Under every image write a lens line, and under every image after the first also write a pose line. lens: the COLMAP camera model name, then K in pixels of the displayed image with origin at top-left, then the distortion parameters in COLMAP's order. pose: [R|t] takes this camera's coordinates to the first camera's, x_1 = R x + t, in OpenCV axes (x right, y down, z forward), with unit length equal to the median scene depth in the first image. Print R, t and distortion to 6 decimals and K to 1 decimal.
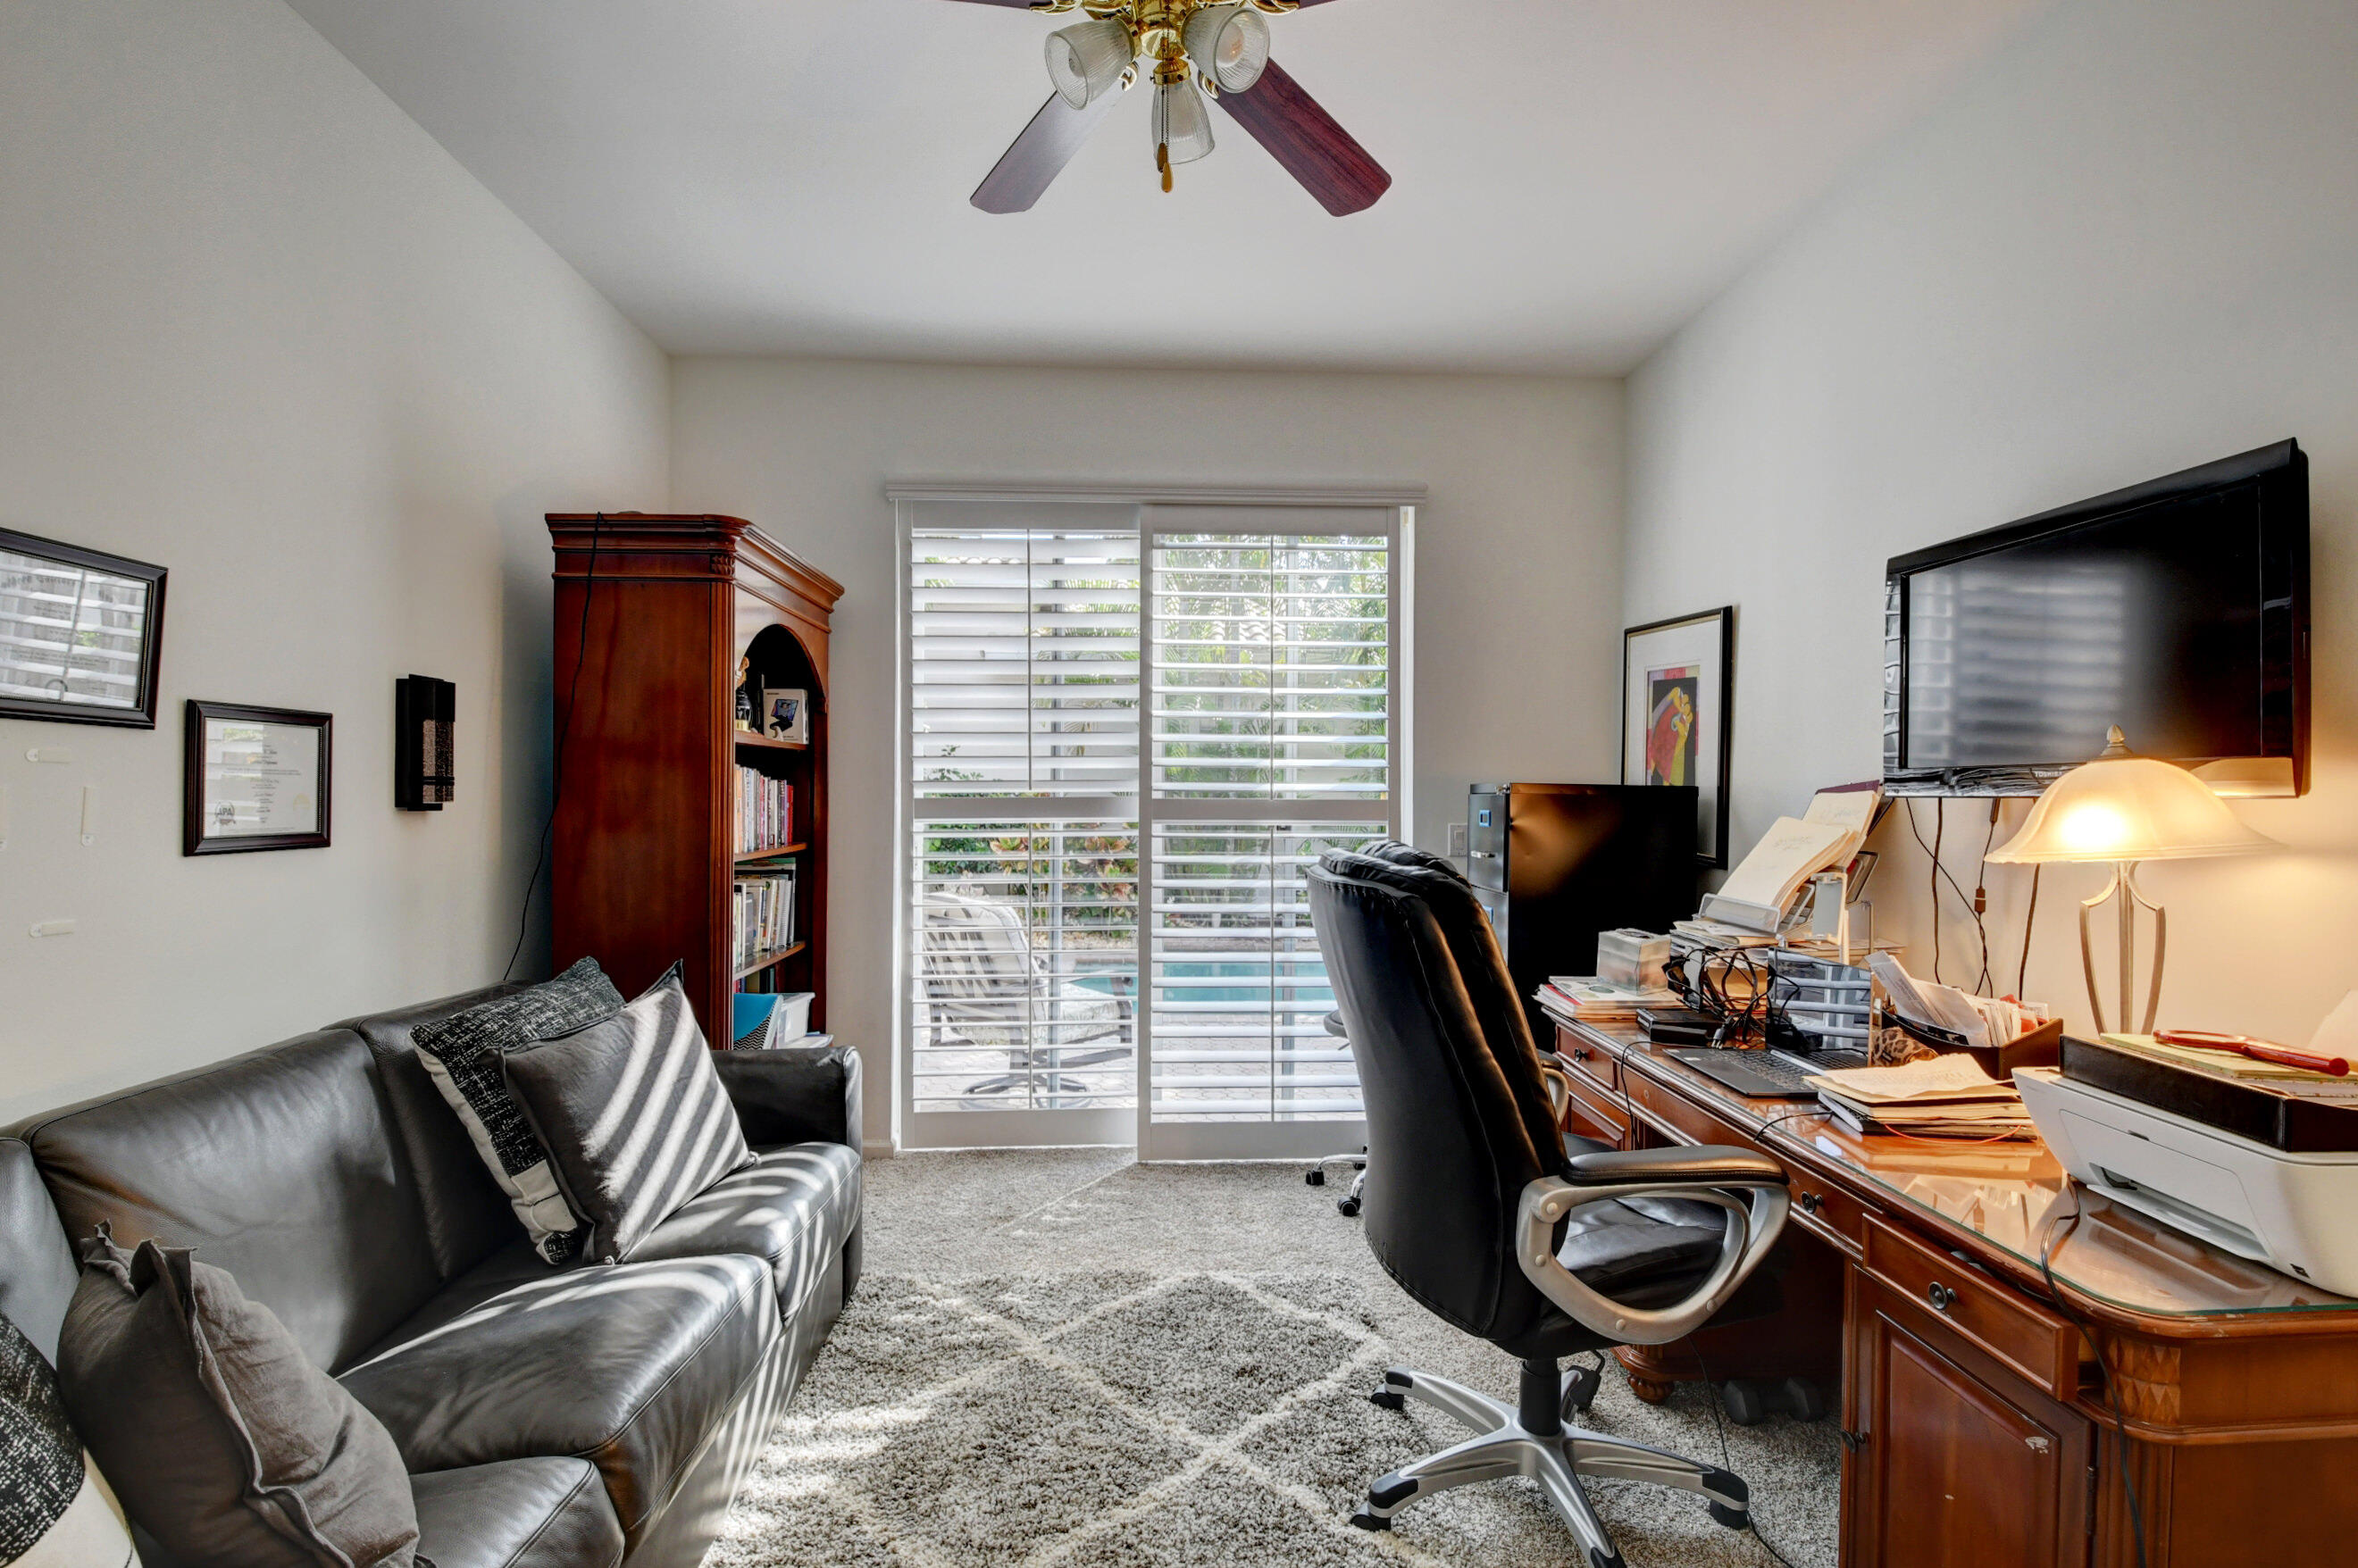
lens RADIAL K [[1043.2, 0, 1179.0], [0, 1043.2, 784.0], [0, 0, 1]] dist [0.006062, -0.021600]
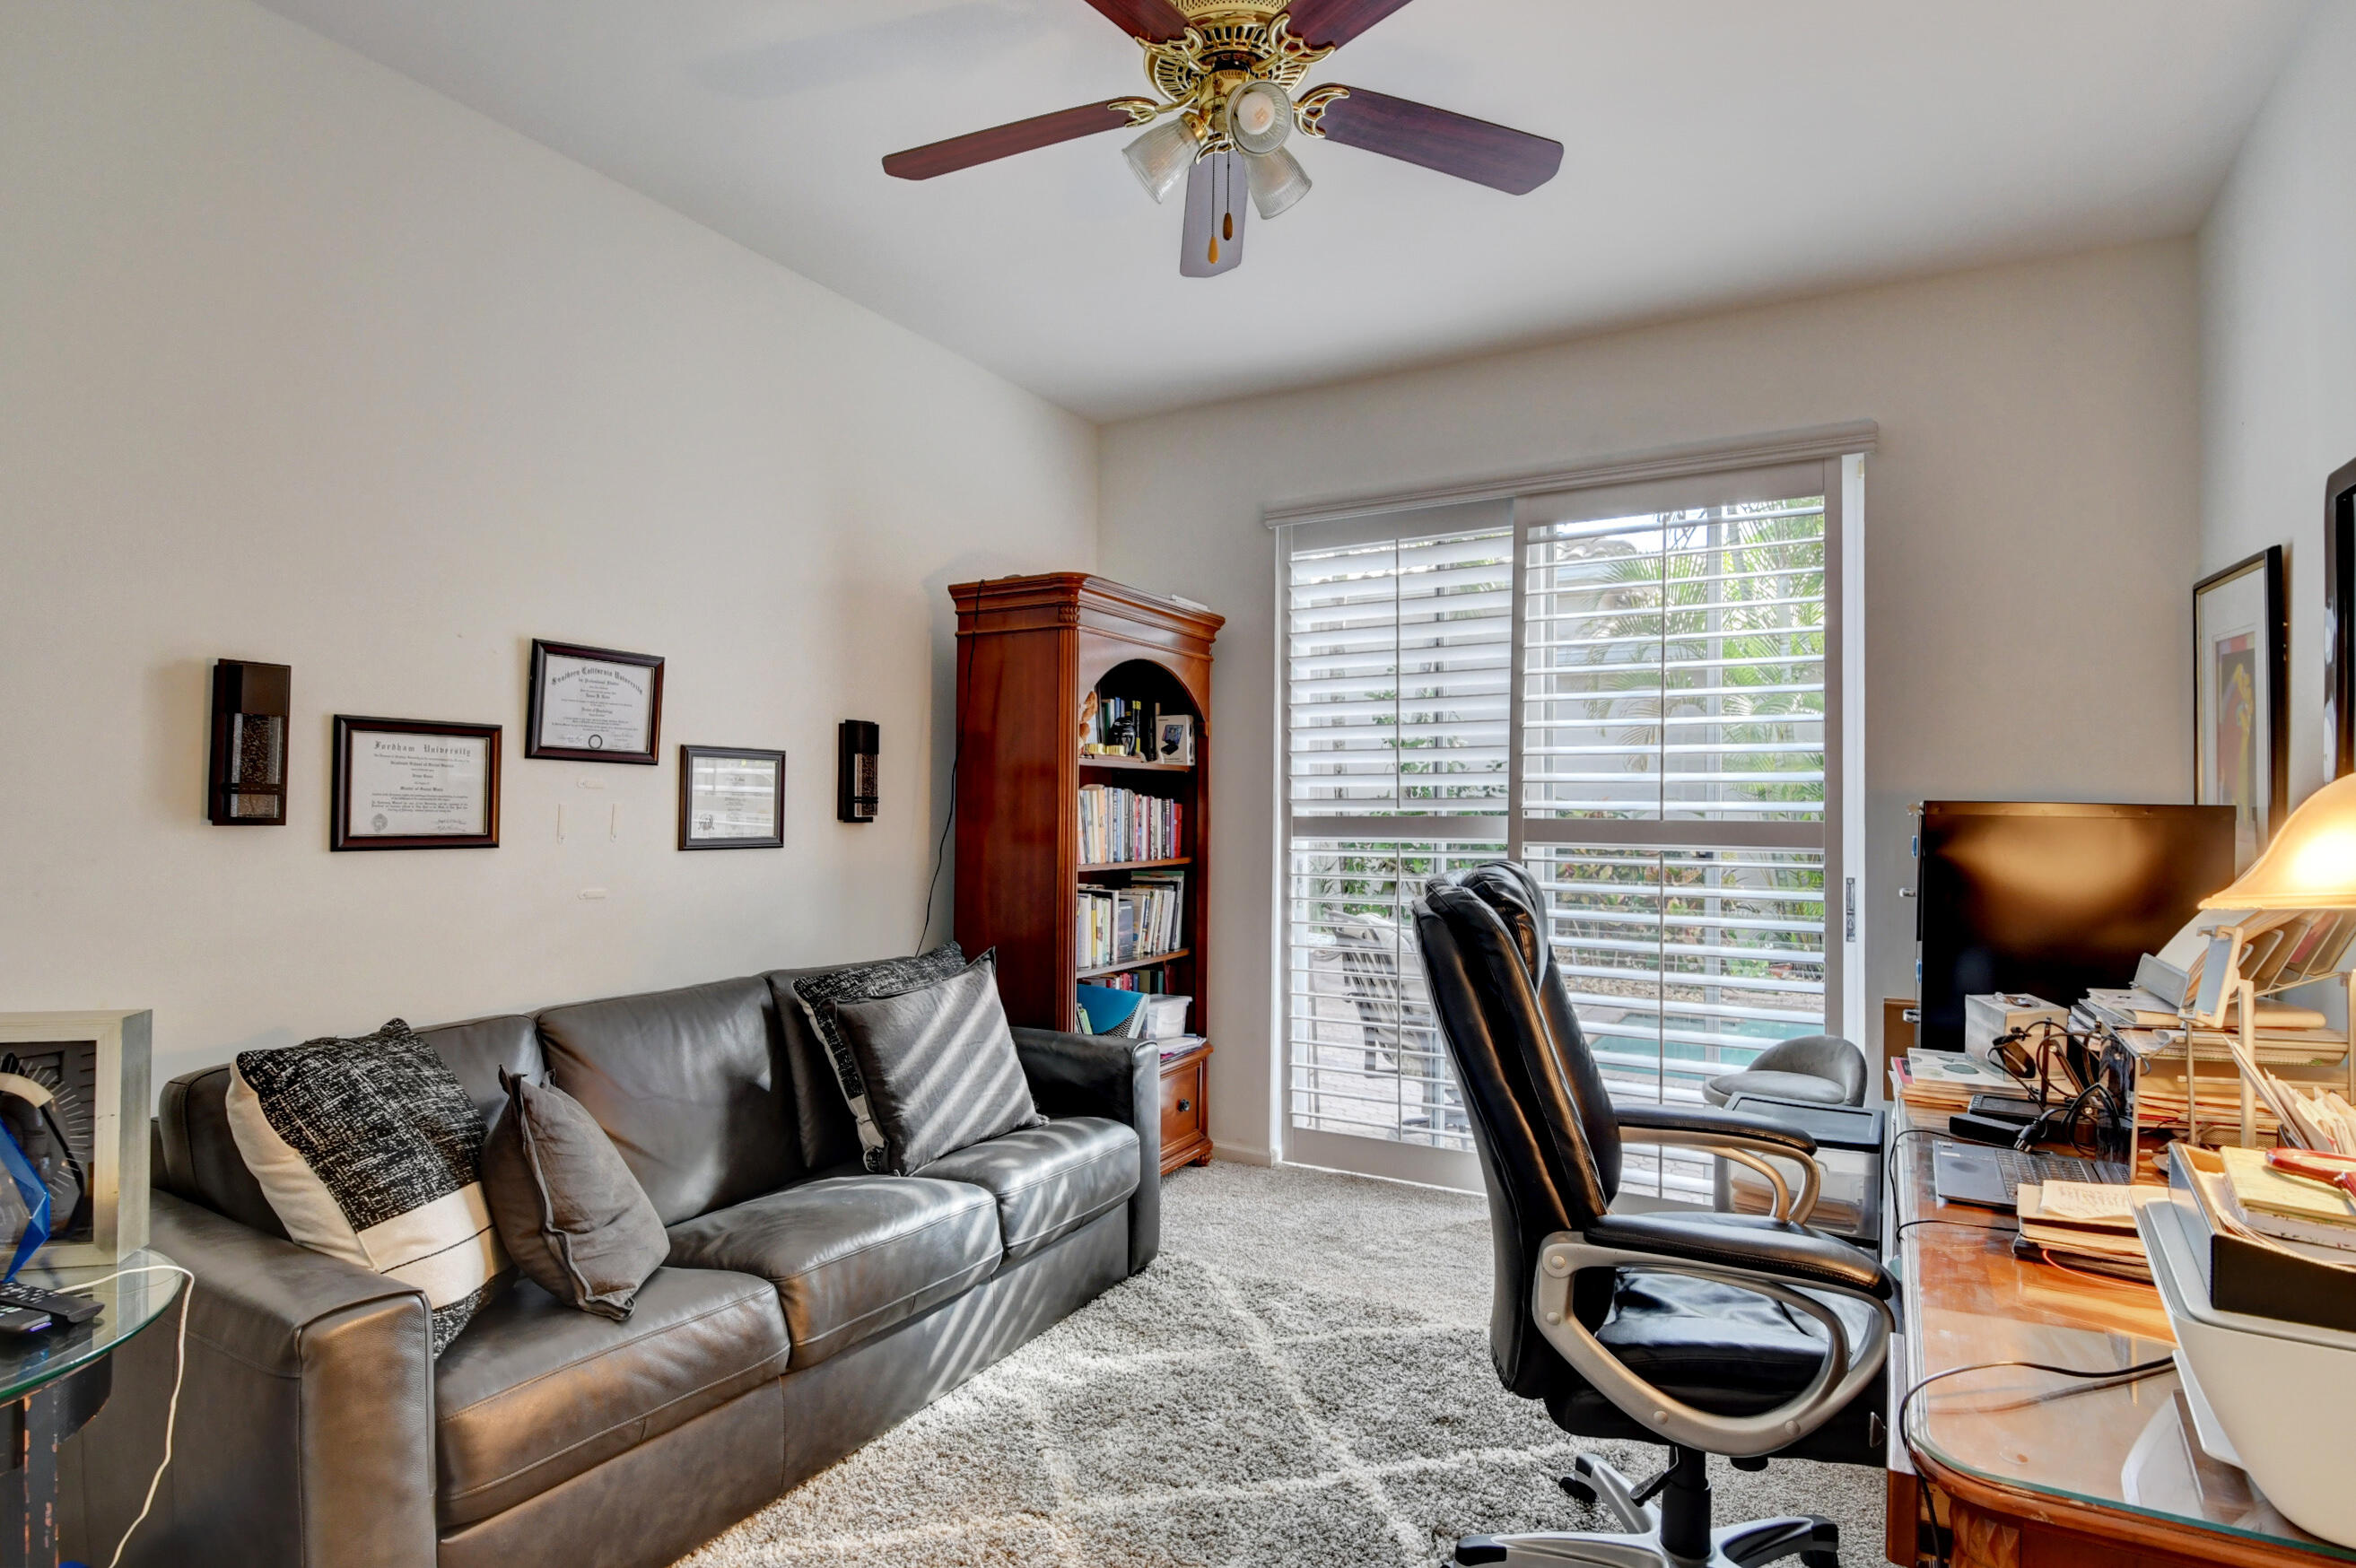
lens RADIAL K [[1154.2, 0, 1178.0], [0, 1154.2, 784.0], [0, 0, 1]] dist [0.032831, -0.051491]
pose [[0.852484, -0.008674, -0.522682, 0.381426], [0.000113, 0.999865, -0.016409, 0.000679], [0.522754, 0.013929, 0.852370, -0.034136]]
